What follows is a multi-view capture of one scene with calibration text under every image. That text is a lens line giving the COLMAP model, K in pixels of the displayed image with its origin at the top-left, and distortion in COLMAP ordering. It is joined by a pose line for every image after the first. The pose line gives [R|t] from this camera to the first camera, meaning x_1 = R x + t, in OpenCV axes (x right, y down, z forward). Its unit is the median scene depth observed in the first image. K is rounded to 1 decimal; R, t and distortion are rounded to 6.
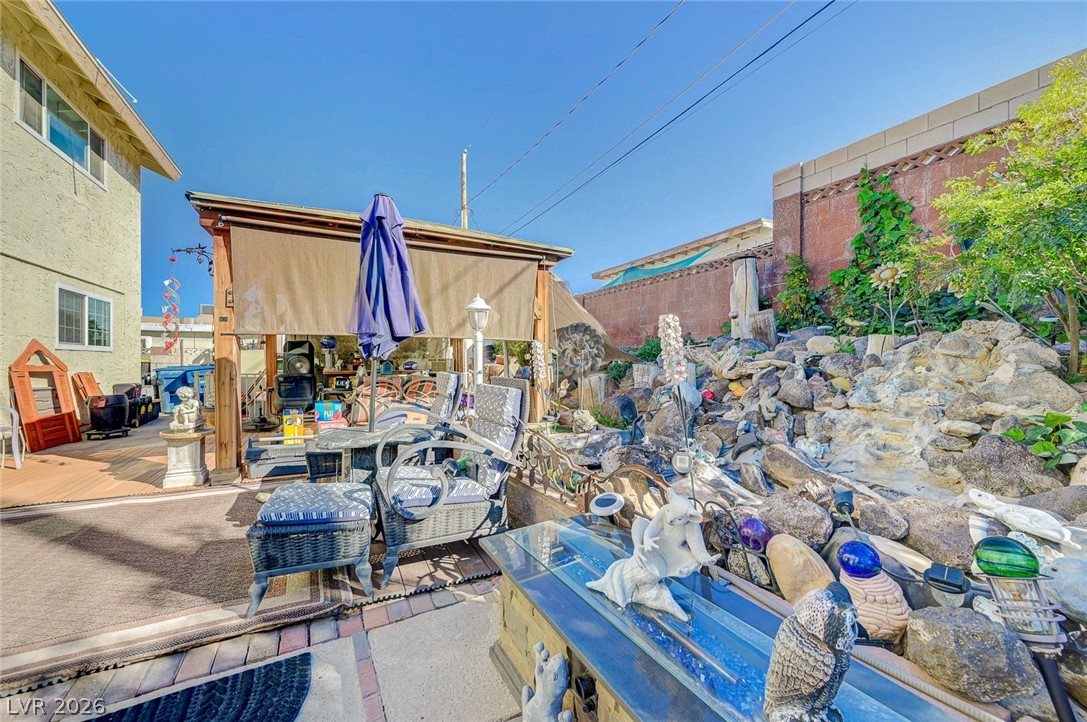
lens RADIAL K [[433.0, 0, 550.0], [0, 433.0, 360.6], [0, 0, 1]] dist [0.008762, 0.000436]
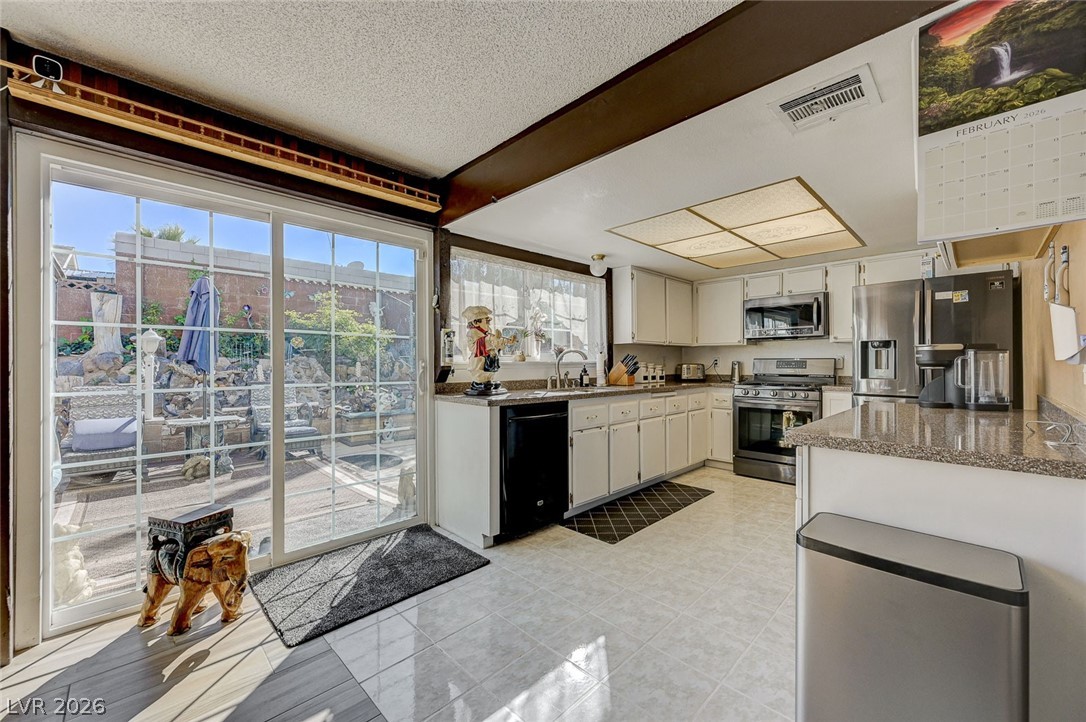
lens RADIAL K [[426.5, 0, 548.5], [0, 426.5, 362.4], [0, 0, 1]] dist [0.002113, -0.000004]
pose [[-0.297289, -0.006296, 0.954767, -1.352024], [-0.001664, 0.999980, 0.006076, -0.039025], [-0.954786, 0.000217, -0.297294, 0.130074]]
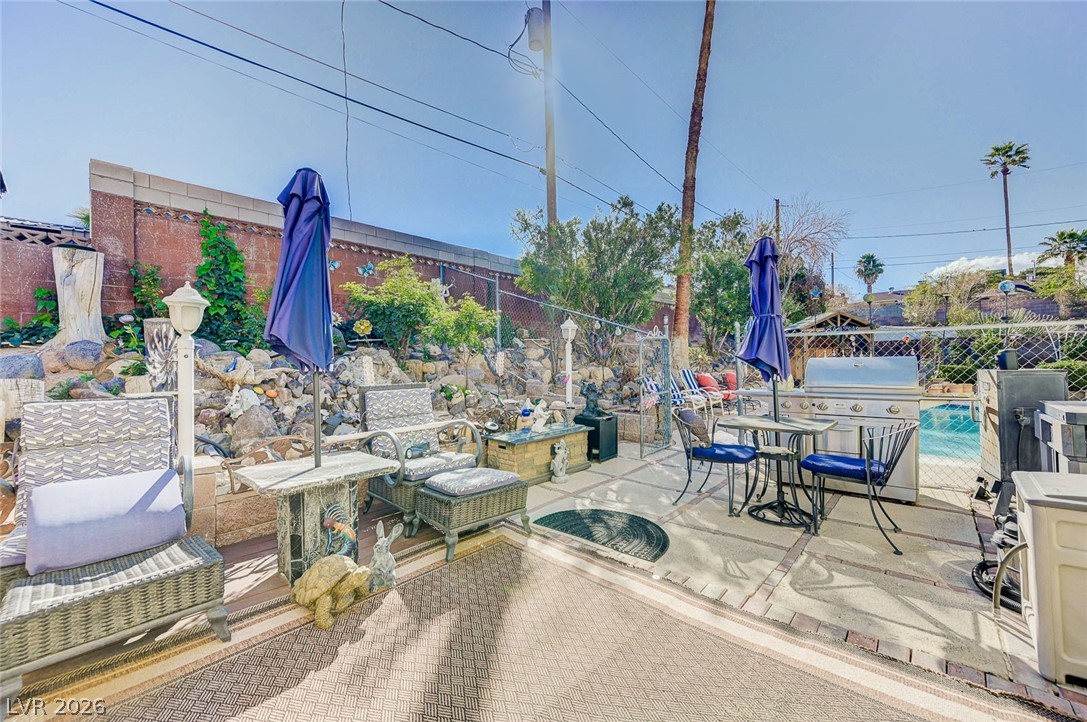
lens RADIAL K [[426.8, 0, 549.0], [0, 426.8, 362.4], [0, 0, 1]] dist [0.002113, -0.000004]
pose [[-0.342314, -0.006380, 0.939564, -0.736804], [0.007859, 0.999923, 0.009653, -0.017534], [-0.939553, 0.010688, -0.342237, 0.496377]]
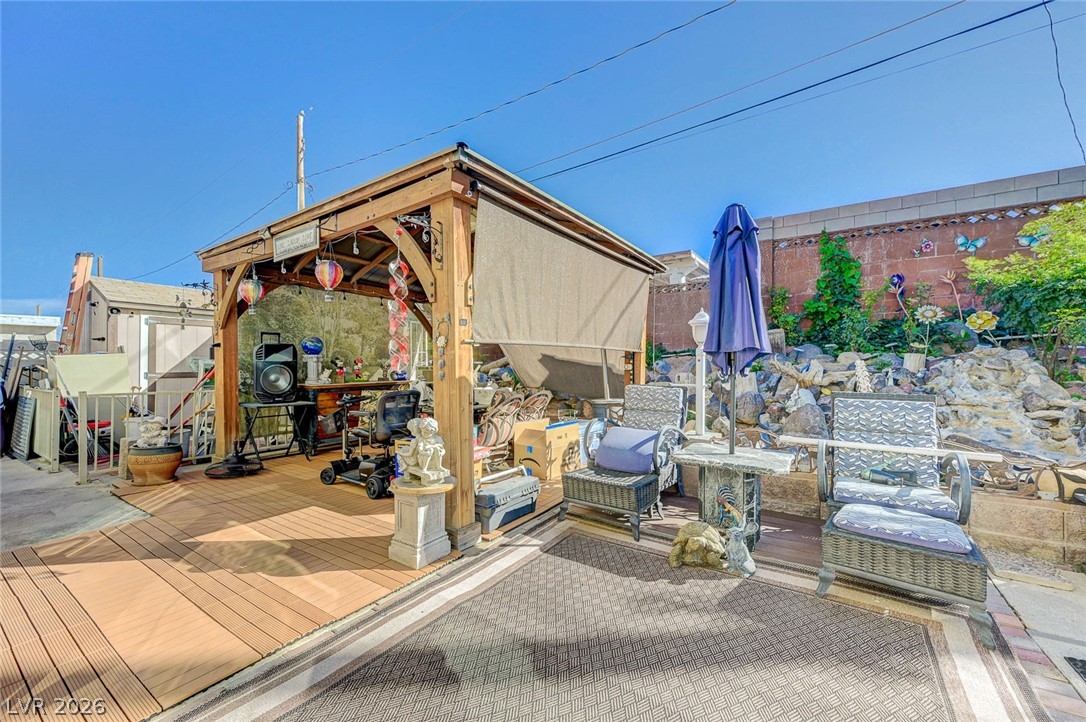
lens RADIAL K [[426.5, 0, 548.5], [0, 426.5, 362.4], [0, 0, 1]] dist [0.002113, -0.000004]
pose [[0.879200, 0.000172, 0.476452, -0.688243], [-0.000541, 1.000000, 0.000637, -0.020152], [-0.476452, -0.000818, 0.879200, 0.217172]]
